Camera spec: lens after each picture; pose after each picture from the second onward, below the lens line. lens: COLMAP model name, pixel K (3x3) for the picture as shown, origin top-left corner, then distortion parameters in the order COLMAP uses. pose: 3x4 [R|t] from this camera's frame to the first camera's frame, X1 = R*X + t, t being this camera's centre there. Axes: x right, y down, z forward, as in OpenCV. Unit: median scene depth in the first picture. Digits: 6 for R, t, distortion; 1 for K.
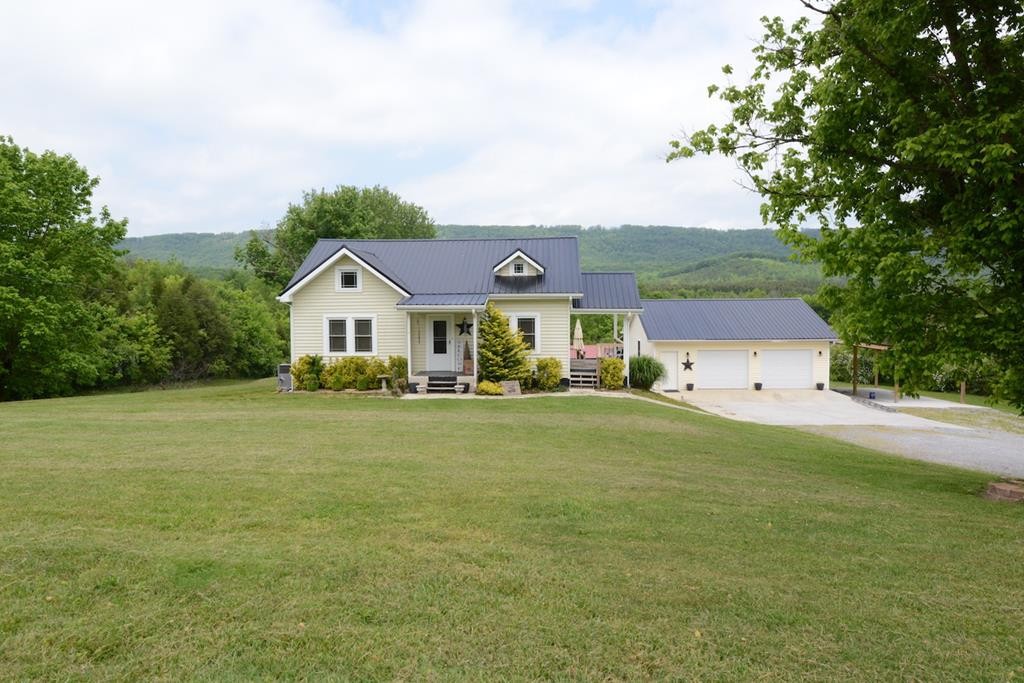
lens RADIAL K [[477.5, 0, 512.0], [0, 477.5, 341.5], [0, 0, 1]] dist [-0.001112, -0.000172]
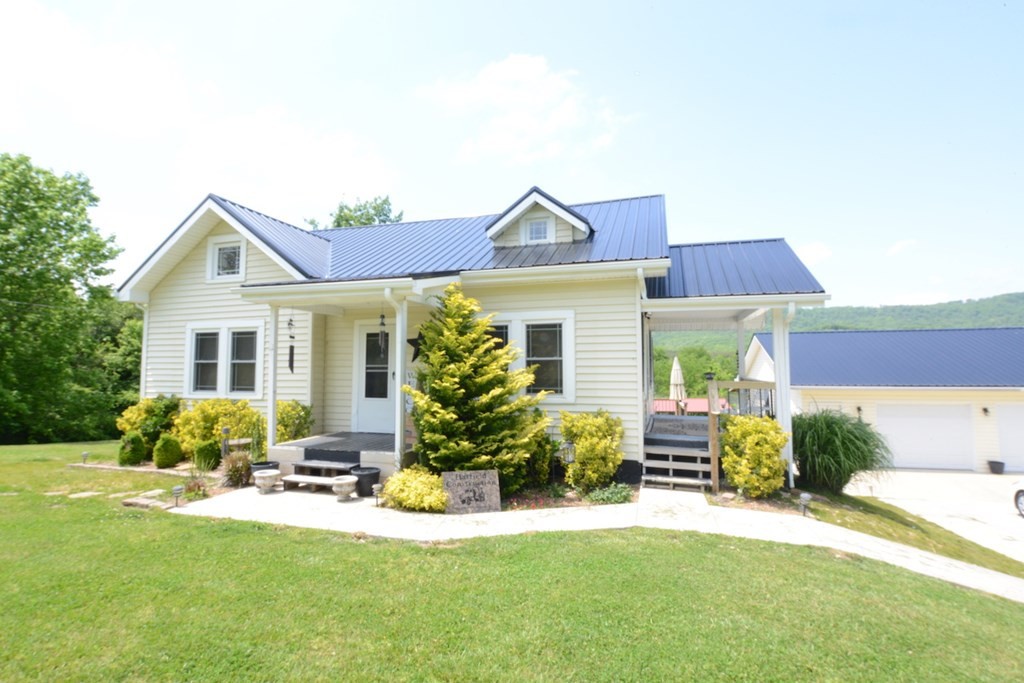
lens RADIAL K [[477.5, 0, 512.0], [0, 477.5, 341.5], [0, 0, 1]] dist [-0.001112, -0.000172]
pose [[0.979235, -0.005584, -0.202653, 0.091961], [-0.016068, 0.994338, -0.105042, 0.016723], [0.202092, 0.106117, 0.973601, 0.541275]]
